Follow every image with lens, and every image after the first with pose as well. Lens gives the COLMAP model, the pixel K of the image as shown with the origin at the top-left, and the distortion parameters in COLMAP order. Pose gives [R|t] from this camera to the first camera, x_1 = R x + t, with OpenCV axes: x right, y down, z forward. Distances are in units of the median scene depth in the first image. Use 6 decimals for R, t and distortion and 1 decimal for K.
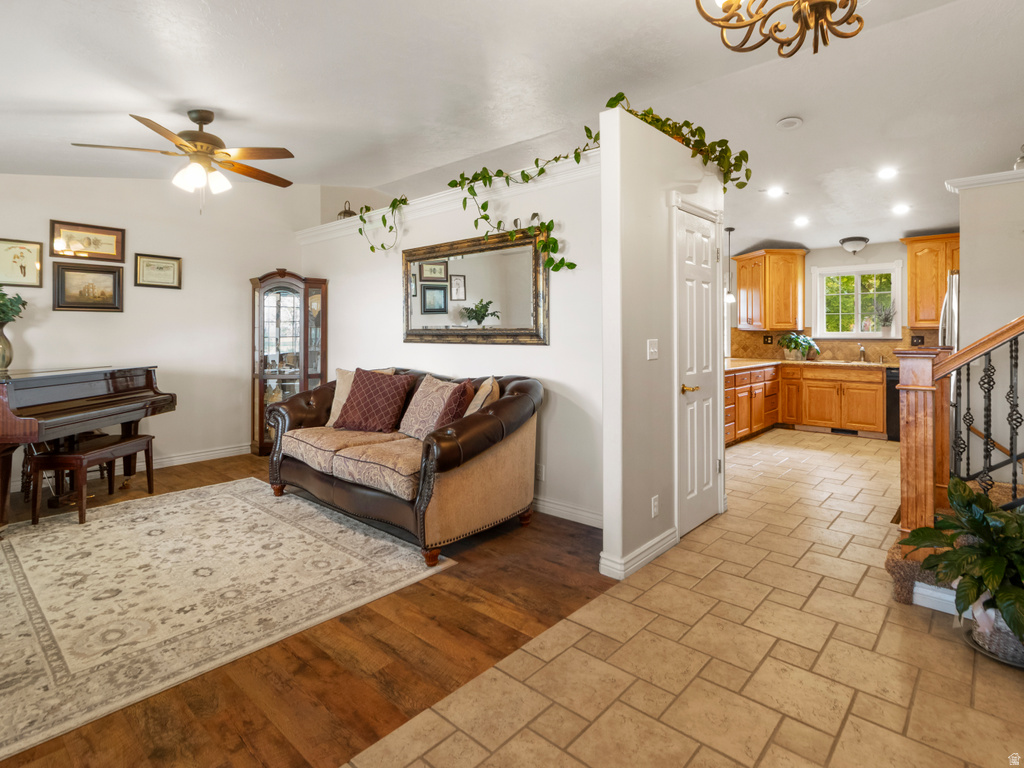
lens RADIAL K [[533.4, 0, 521.1], [0, 533.4, 362.5], [0, 0, 1]] dist [-0.001825, -0.000842]
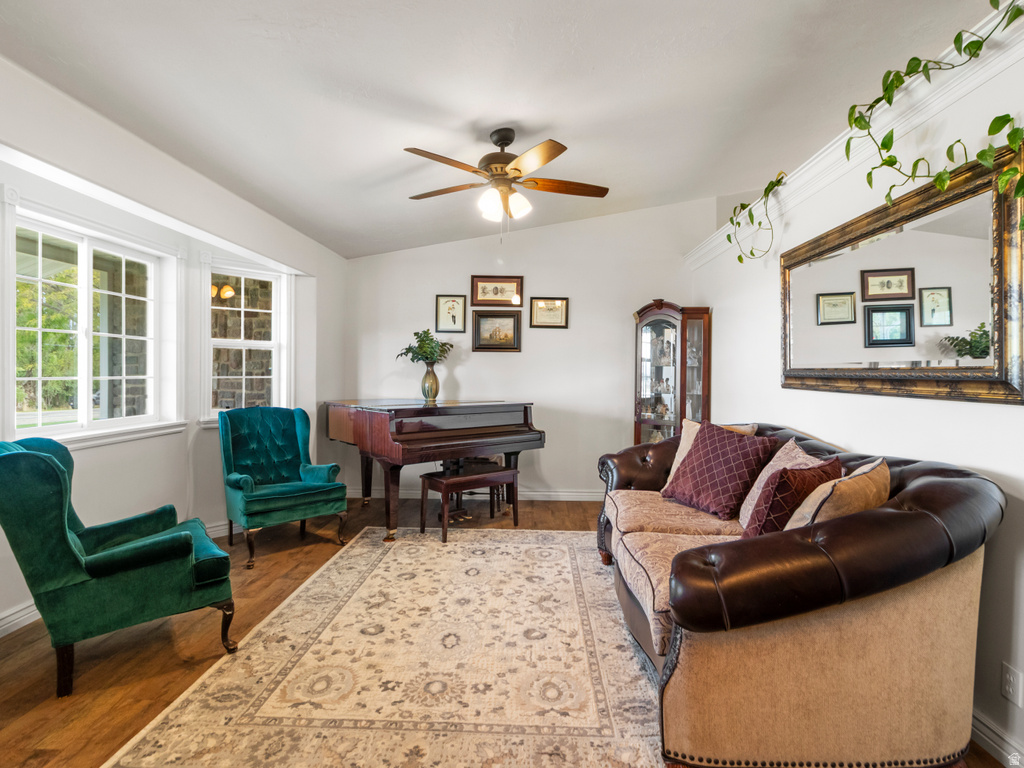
lens RADIAL K [[533.4, 0, 513.0], [0, 533.4, 380.0], [0, 0, 1]] dist [-0.001825, -0.000842]
pose [[0.639765, 0.020210, -0.768305, 0.105017], [-0.052815, 0.998447, -0.017716, -0.021373], [0.766754, 0.051912, 0.639839, 0.362054]]
